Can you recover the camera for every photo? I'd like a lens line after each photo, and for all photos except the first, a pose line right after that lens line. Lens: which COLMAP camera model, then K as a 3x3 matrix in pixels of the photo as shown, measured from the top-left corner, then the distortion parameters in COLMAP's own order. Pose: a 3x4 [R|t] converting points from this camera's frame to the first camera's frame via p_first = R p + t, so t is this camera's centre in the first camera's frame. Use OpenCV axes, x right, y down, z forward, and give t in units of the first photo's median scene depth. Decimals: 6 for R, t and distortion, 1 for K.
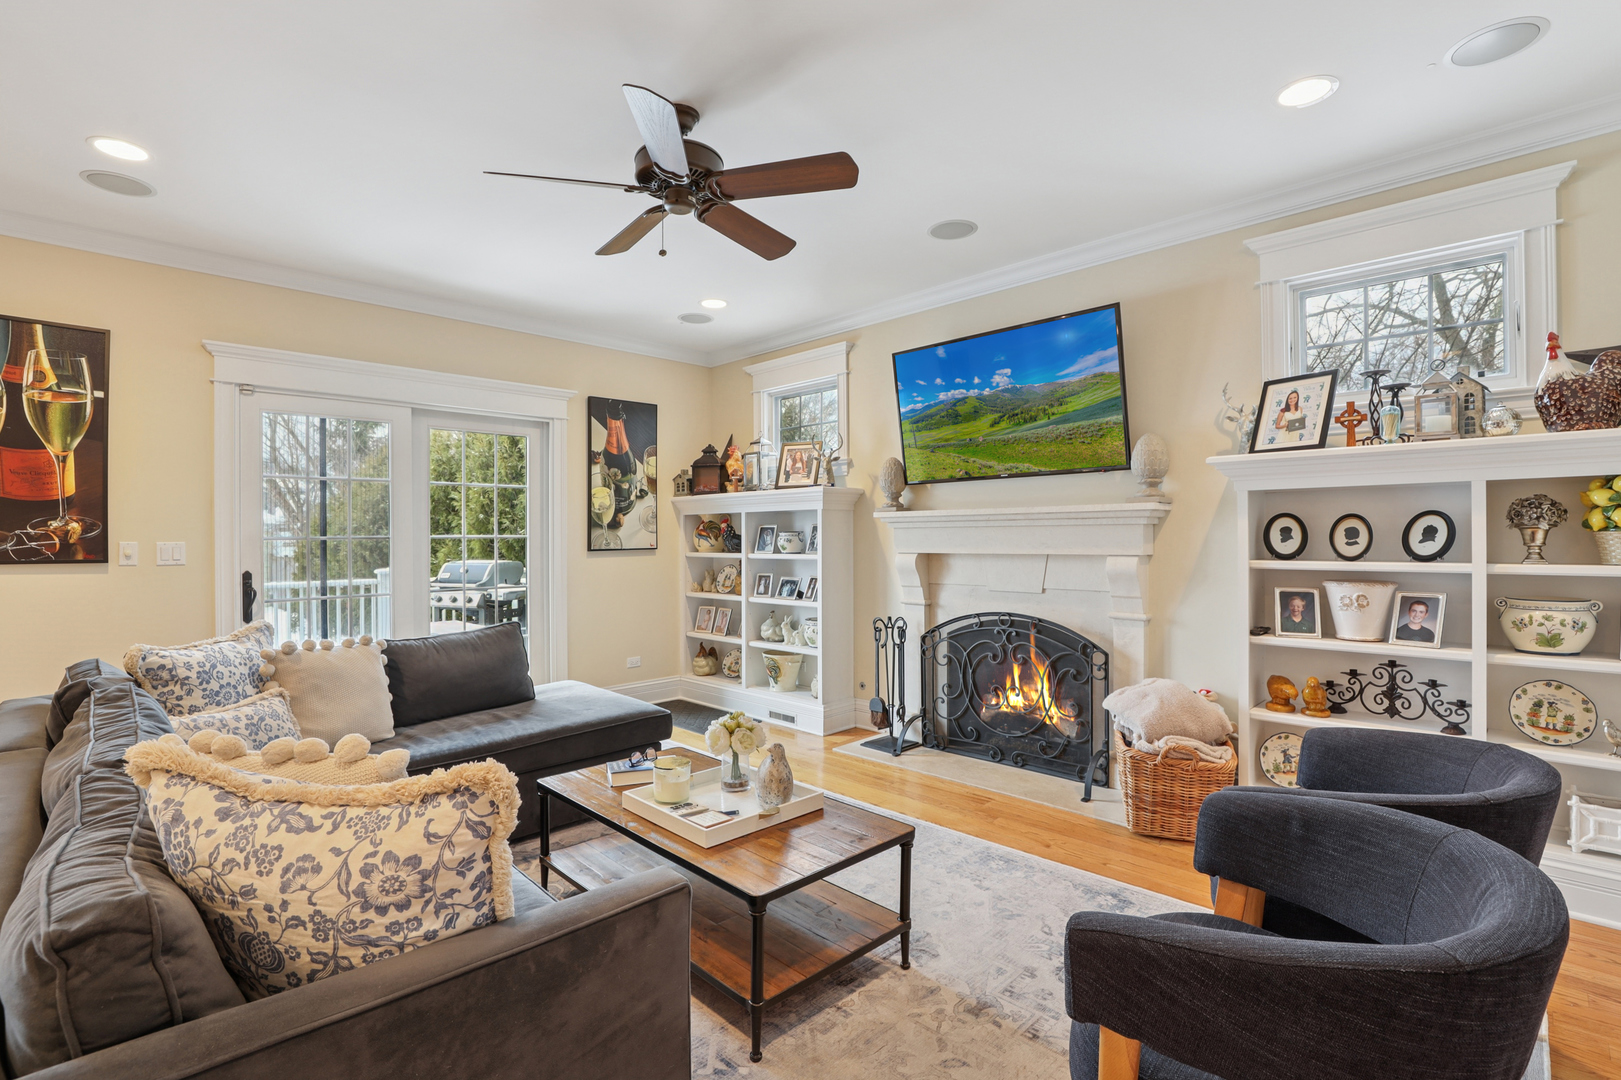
lens RADIAL K [[747.1, 0, 818.7], [0, 747.1, 538.7], [0, 0, 1]] dist [-0.039553, 0.006056]
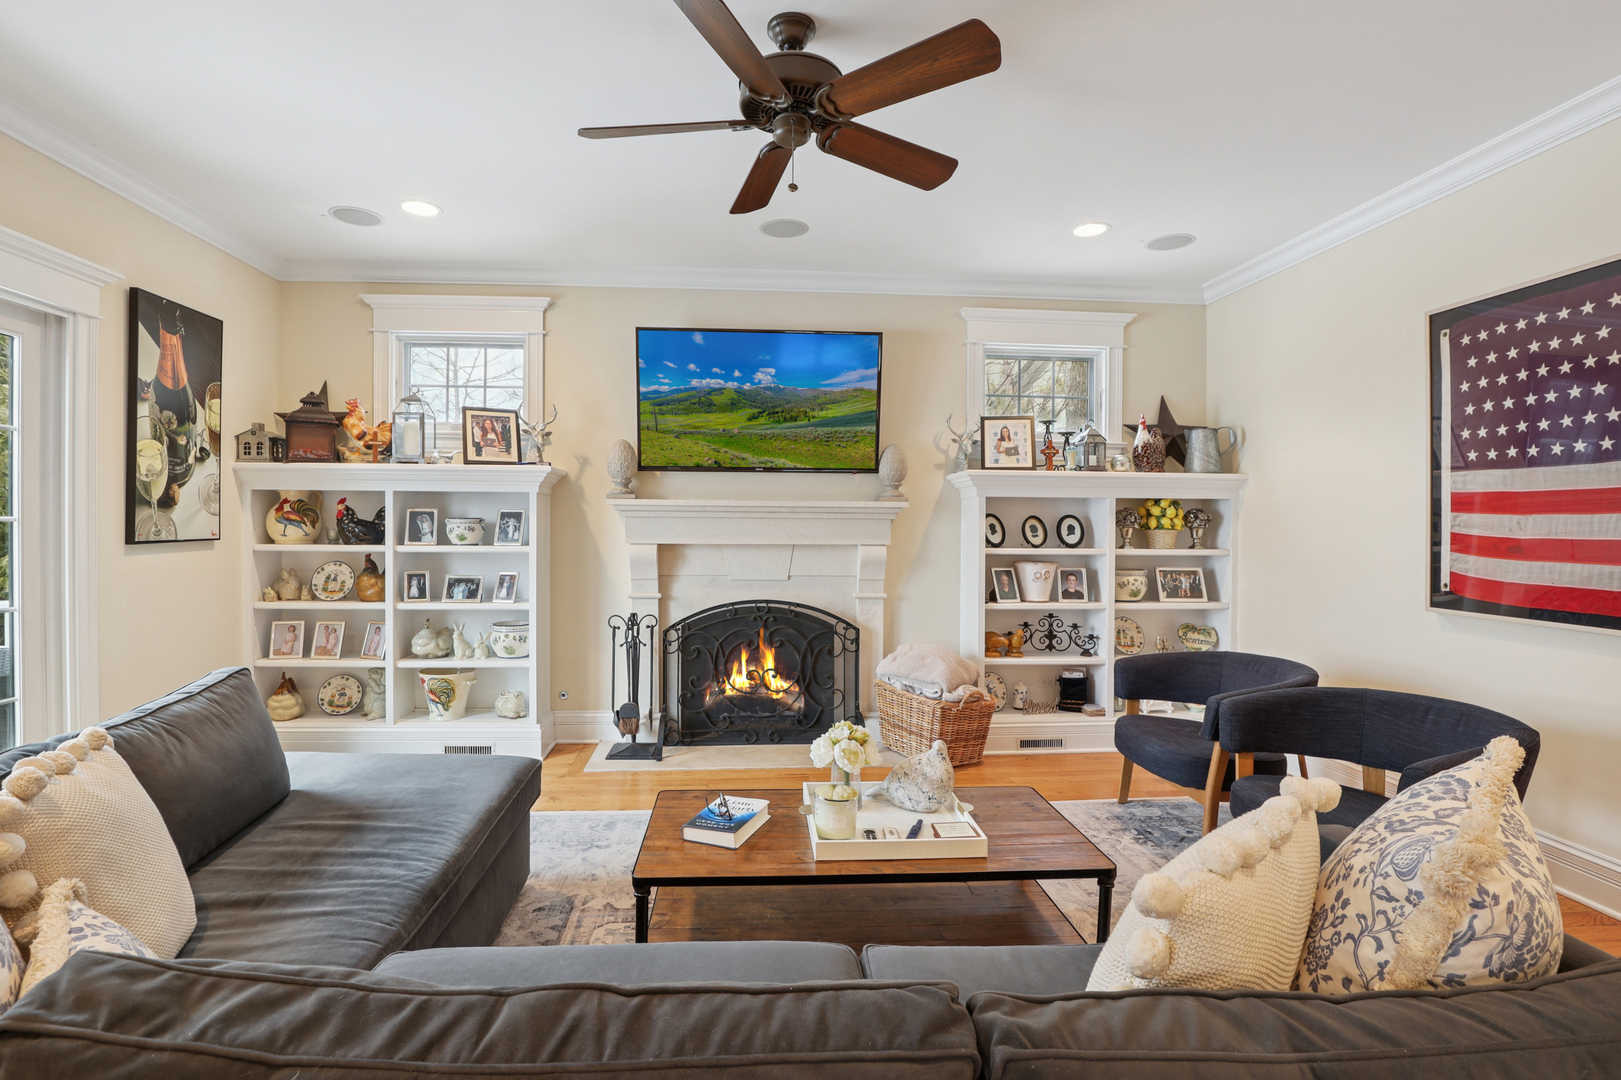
lens RADIAL K [[747.1, 0, 780.8], [0, 747.1, 534.2], [0, 0, 1]] dist [-0.039553, 0.006056]
pose [[0.665105, 0.000398, 0.746750, -0.494068], [-0.011072, 0.999895, 0.009329, -0.003519], [-0.746668, -0.014473, 0.665040, 0.267176]]
